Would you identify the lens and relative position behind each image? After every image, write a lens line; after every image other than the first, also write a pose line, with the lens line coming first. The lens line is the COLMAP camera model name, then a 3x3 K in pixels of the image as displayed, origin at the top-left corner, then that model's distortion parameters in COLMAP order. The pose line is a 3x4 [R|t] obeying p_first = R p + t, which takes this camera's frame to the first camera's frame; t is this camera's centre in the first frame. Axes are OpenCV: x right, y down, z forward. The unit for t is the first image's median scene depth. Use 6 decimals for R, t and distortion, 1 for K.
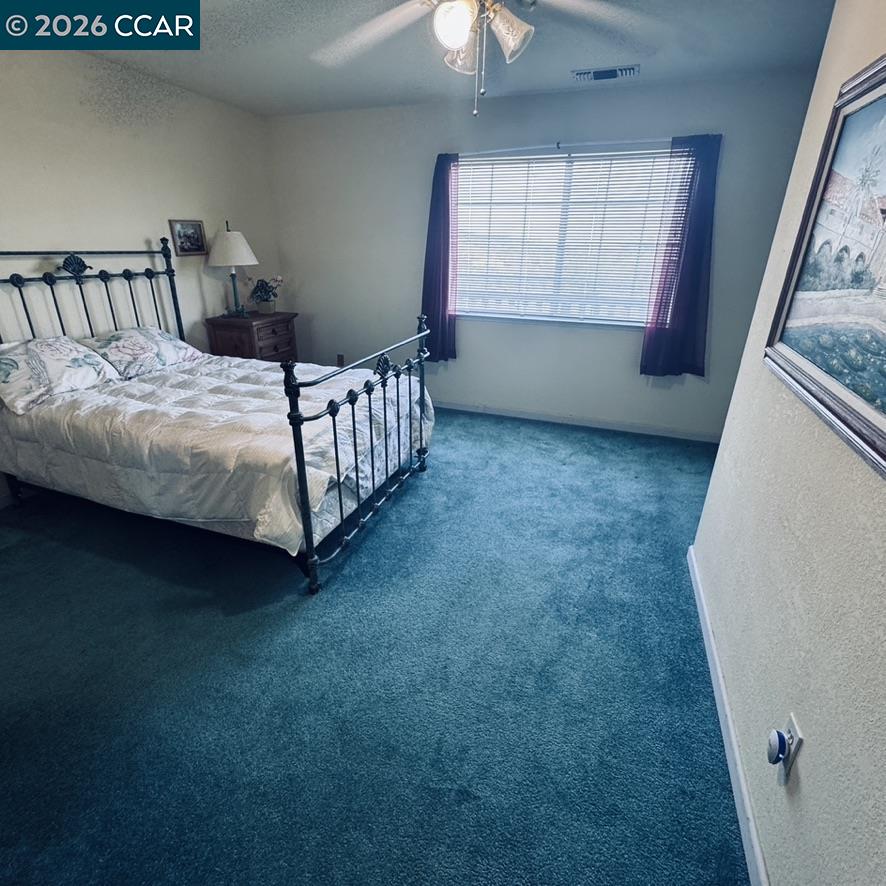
lens RADIAL K [[471.4, 0, 444.9], [0, 471.4, 440.2], [0, 0, 1]] dist [-0.003561, 0.000869]
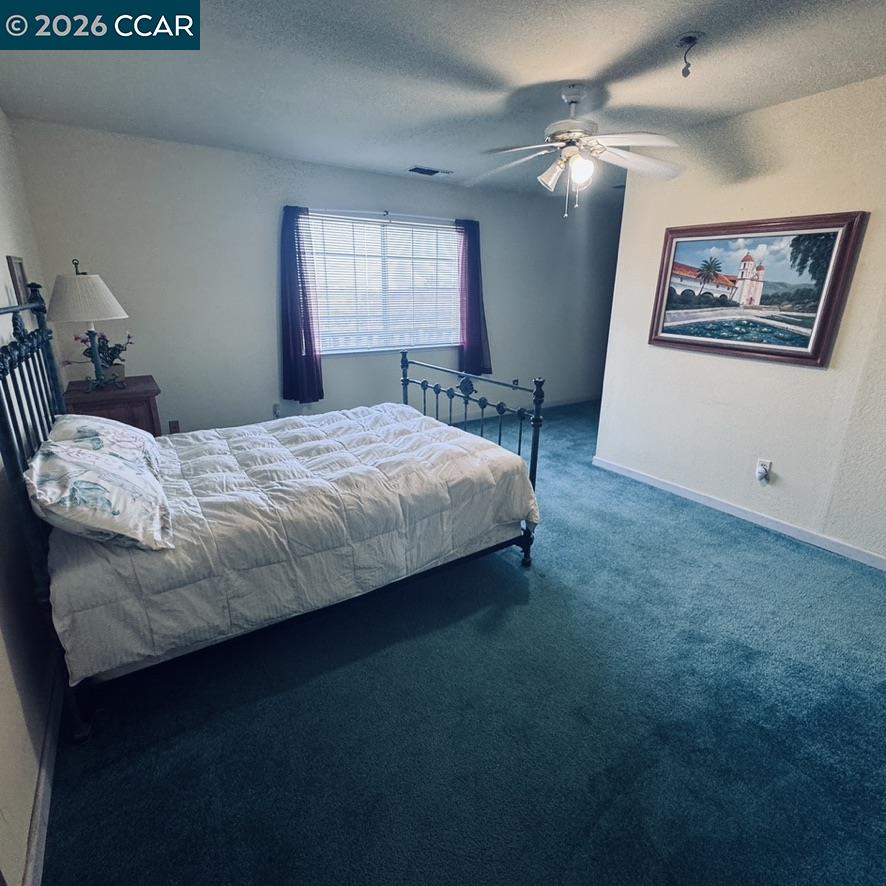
lens RADIAL K [[471.4, 0, 441.8], [0, 471.4, 441.3], [0, 0, 1]] dist [-0.003561, 0.000869]
pose [[0.603370, -0.250152, 0.757211, -0.811906], [0.305920, 0.949487, 0.069905, -0.091134], [-0.736449, 0.189467, 0.649419, 0.191028]]
